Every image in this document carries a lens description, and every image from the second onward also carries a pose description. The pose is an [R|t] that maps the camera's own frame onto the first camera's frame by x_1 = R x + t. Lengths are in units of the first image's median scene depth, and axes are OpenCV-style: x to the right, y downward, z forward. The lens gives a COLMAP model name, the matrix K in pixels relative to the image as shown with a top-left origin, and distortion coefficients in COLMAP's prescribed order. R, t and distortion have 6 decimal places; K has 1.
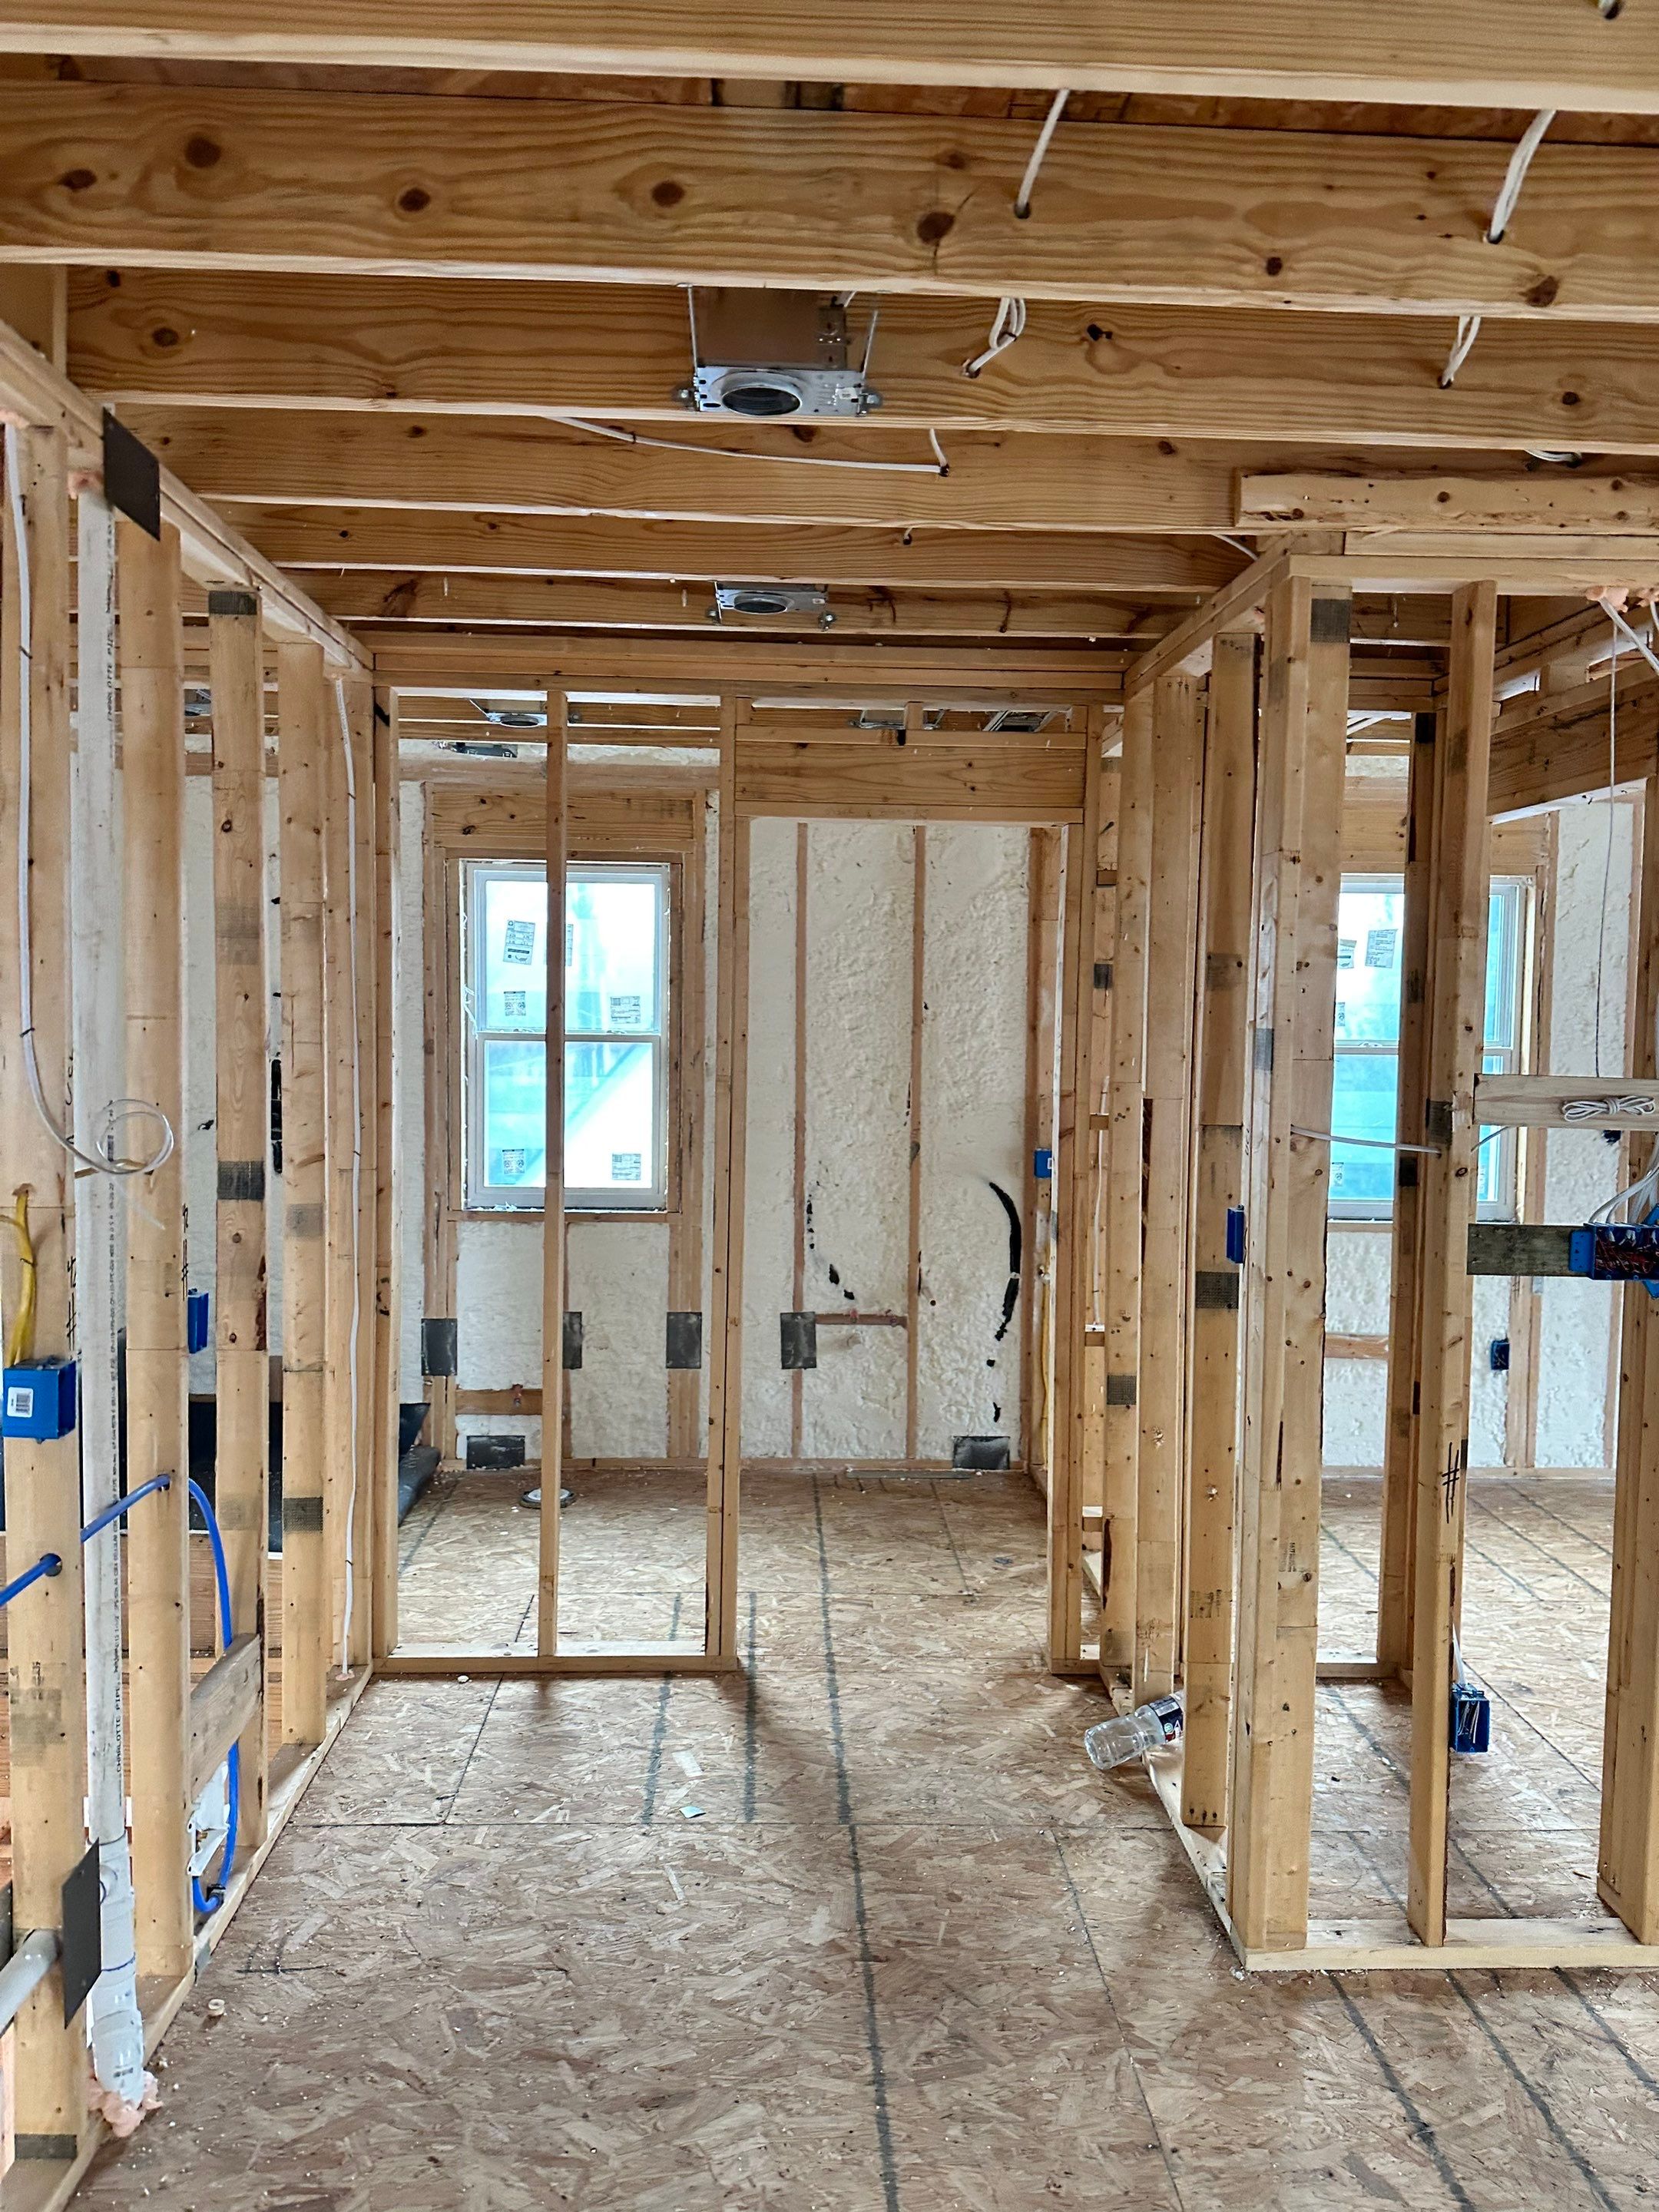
lens RADIAL K [[1562.3, 0, 827.1], [0, 1562.3, 1085.8], [0, 0, 1]] dist [0.003695, 0.002971]
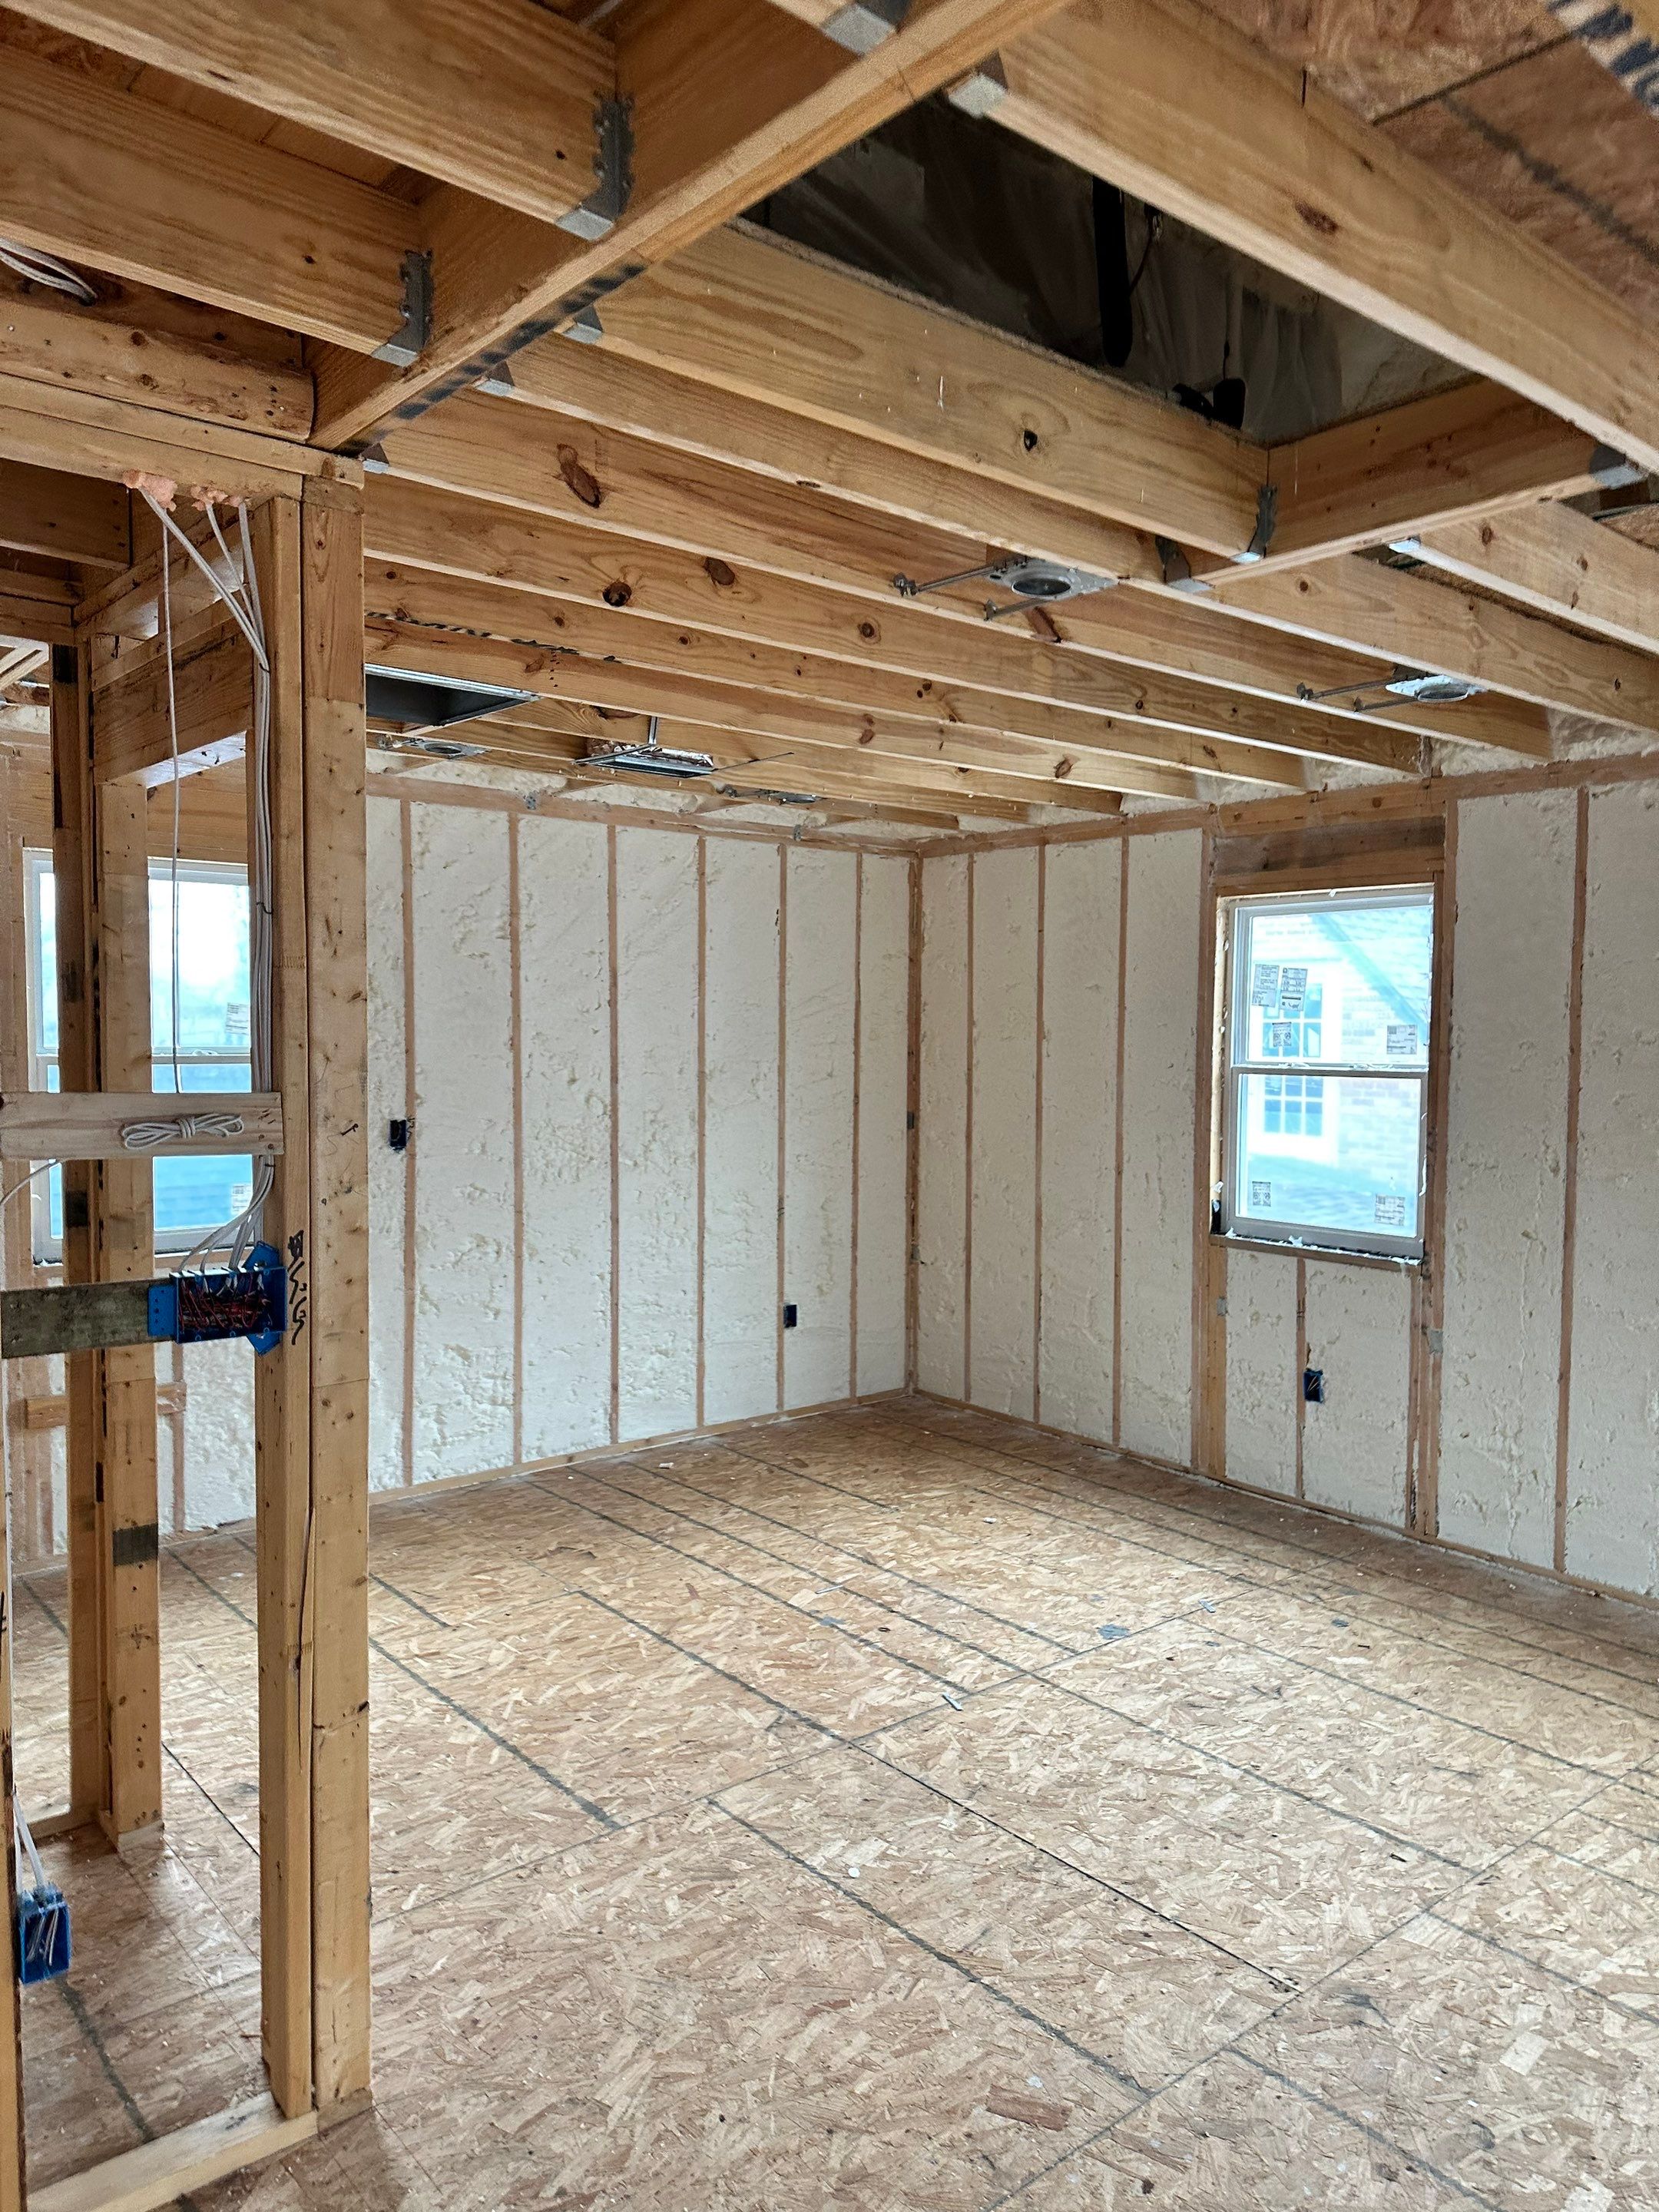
lens RADIAL K [[1571.4, 0, 837.8], [0, 1571.4, 1105.2], [0, 0, 1]] dist [0.037671, -0.038355]
pose [[0.784545, -0.039190, 0.618832, 0.250551], [0.034678, 0.999212, 0.019315, -0.002521], [-0.619101, 0.006306, 0.785286, 0.147147]]
